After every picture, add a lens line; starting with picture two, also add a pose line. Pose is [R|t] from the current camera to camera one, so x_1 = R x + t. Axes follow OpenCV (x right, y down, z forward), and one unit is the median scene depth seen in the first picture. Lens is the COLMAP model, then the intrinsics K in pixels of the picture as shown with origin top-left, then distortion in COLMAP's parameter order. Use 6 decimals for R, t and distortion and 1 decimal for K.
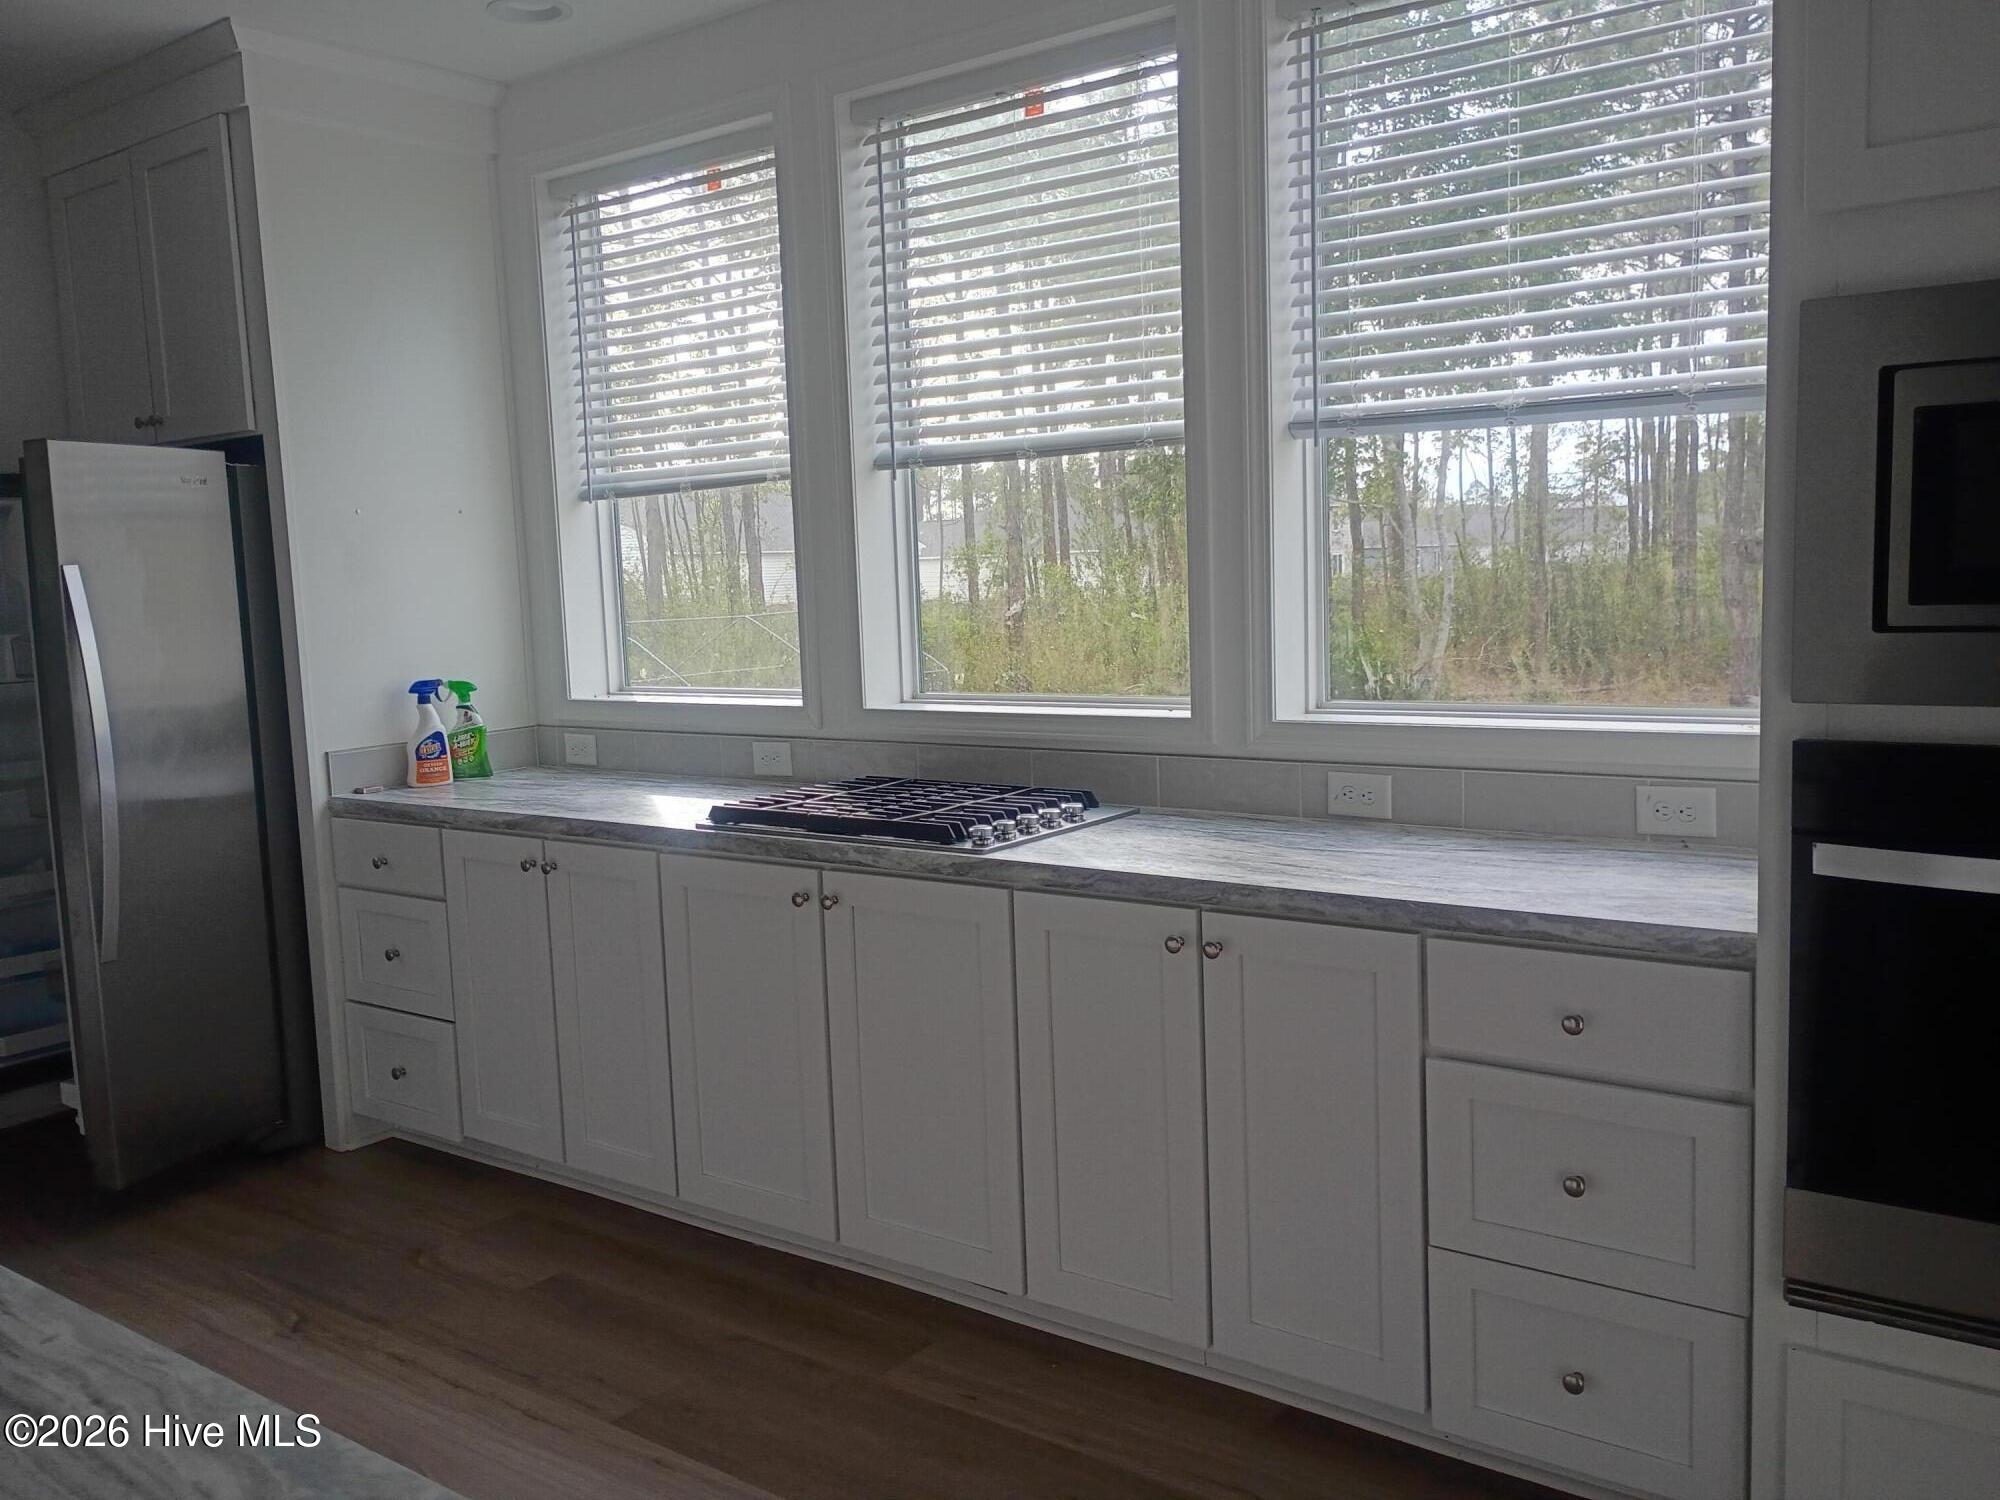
lens RADIAL K [[1686.7, 0, 1000.0], [0, 1686.7, 750.0], [0, 0, 1]] dist [0.072589, -0.084999]
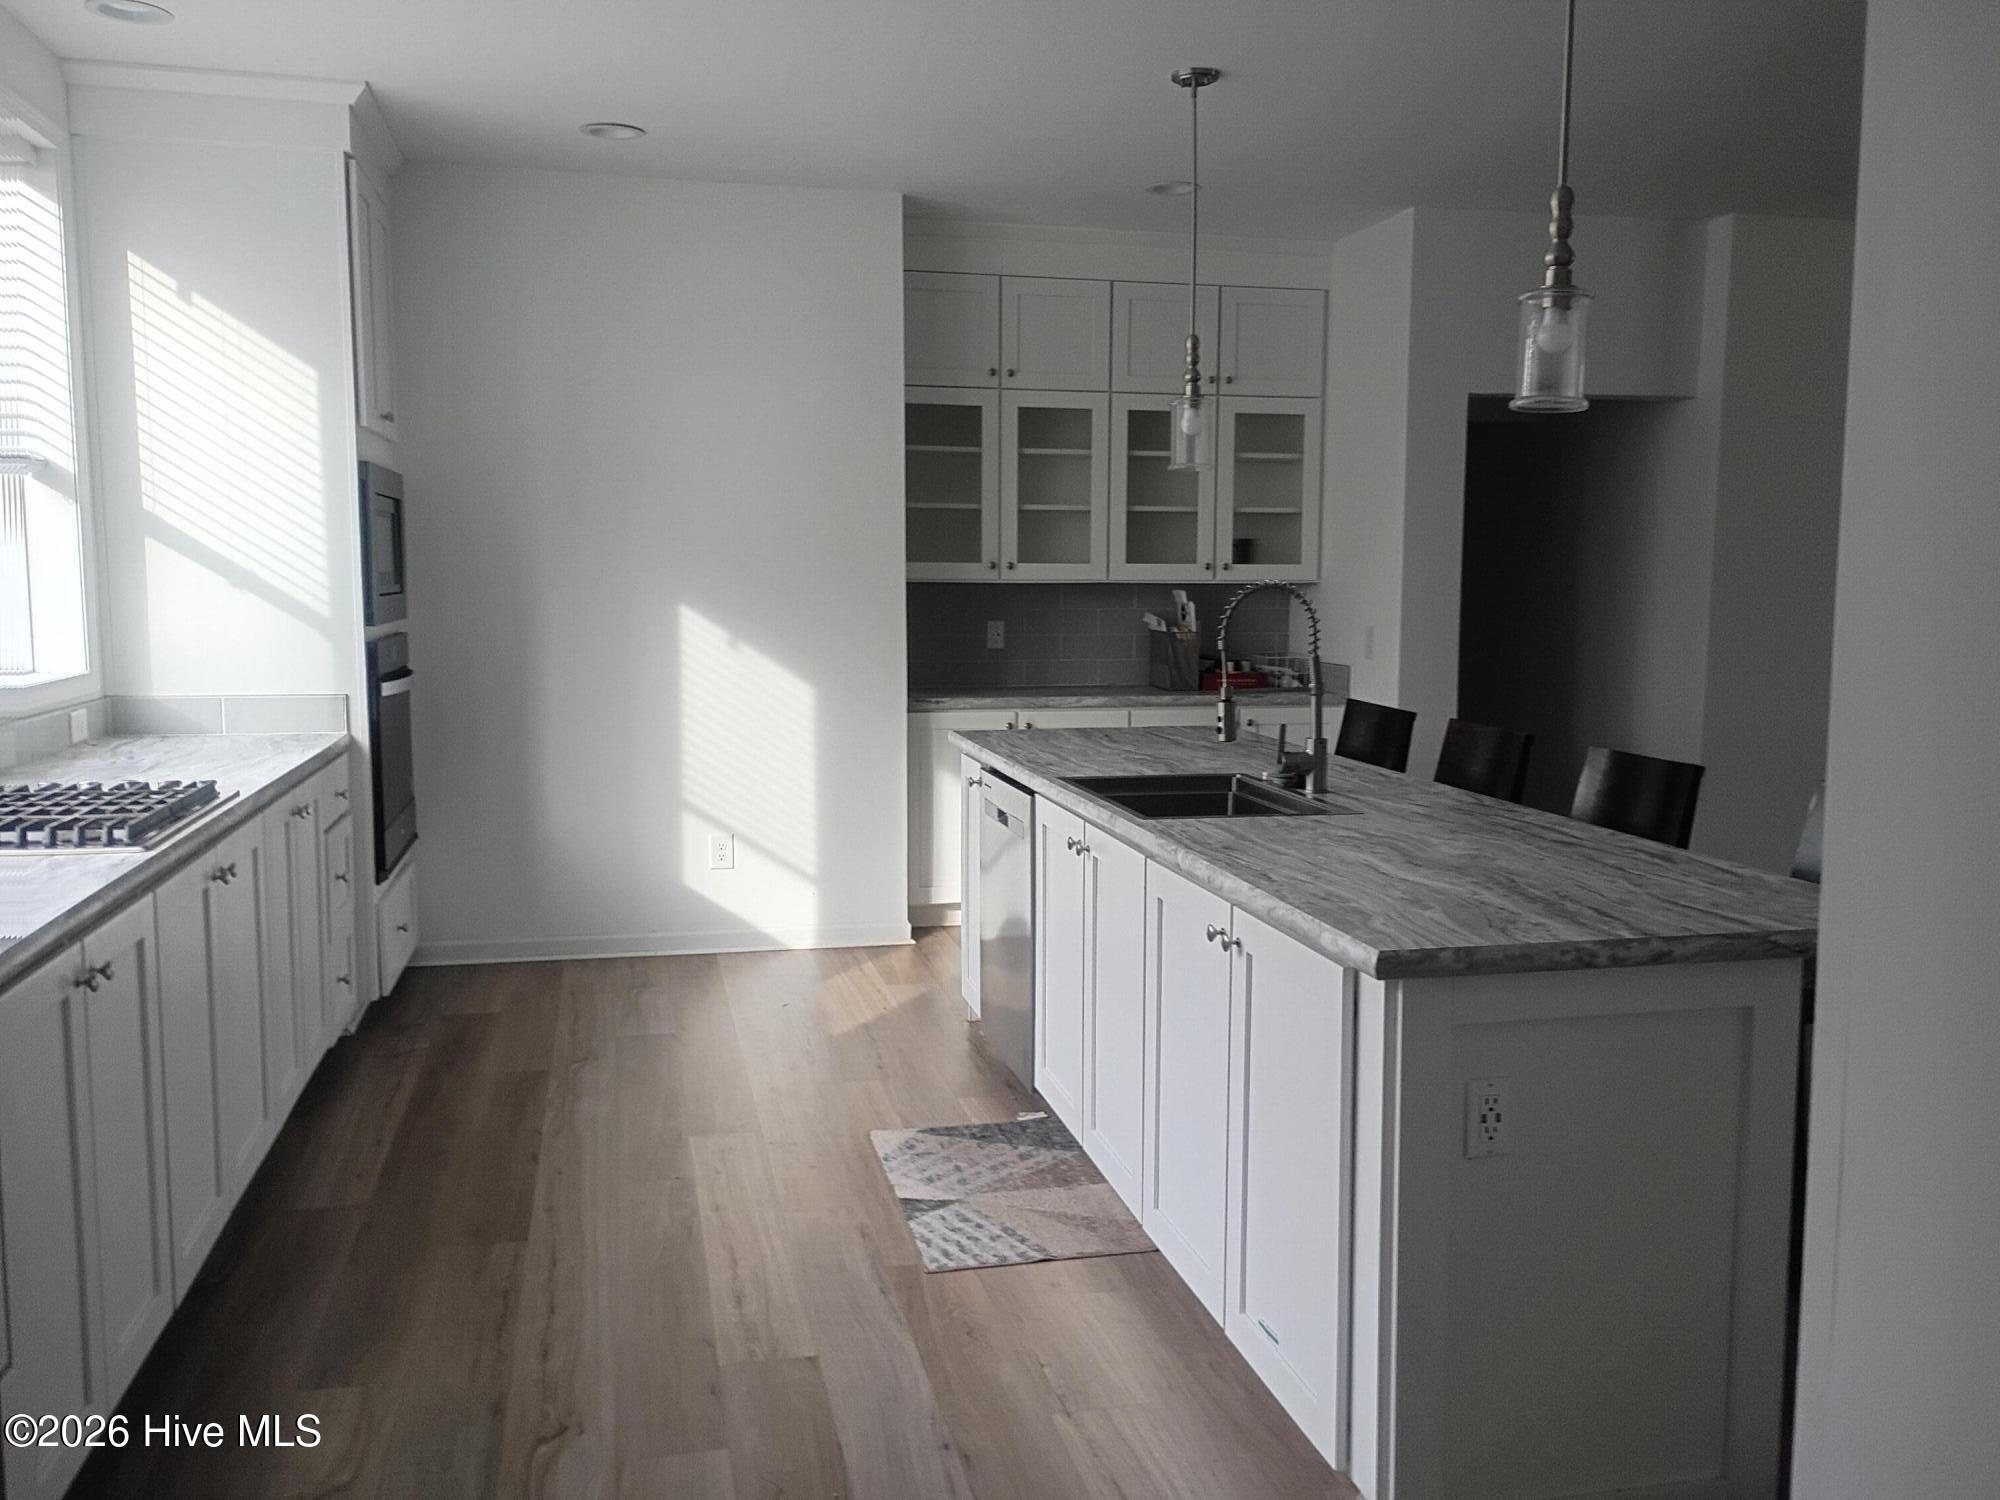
lens RADIAL K [[1686.7, 0, 1000.0], [0, 1686.7, 750.0], [0, 0, 1]] dist [0.072589, -0.084999]
pose [[-0.765480, -0.036563, 0.642420, -1.174409], [0.097648, 0.980220, 0.172142, -0.122692], [-0.636007, 0.194503, -0.746769, 1.512400]]
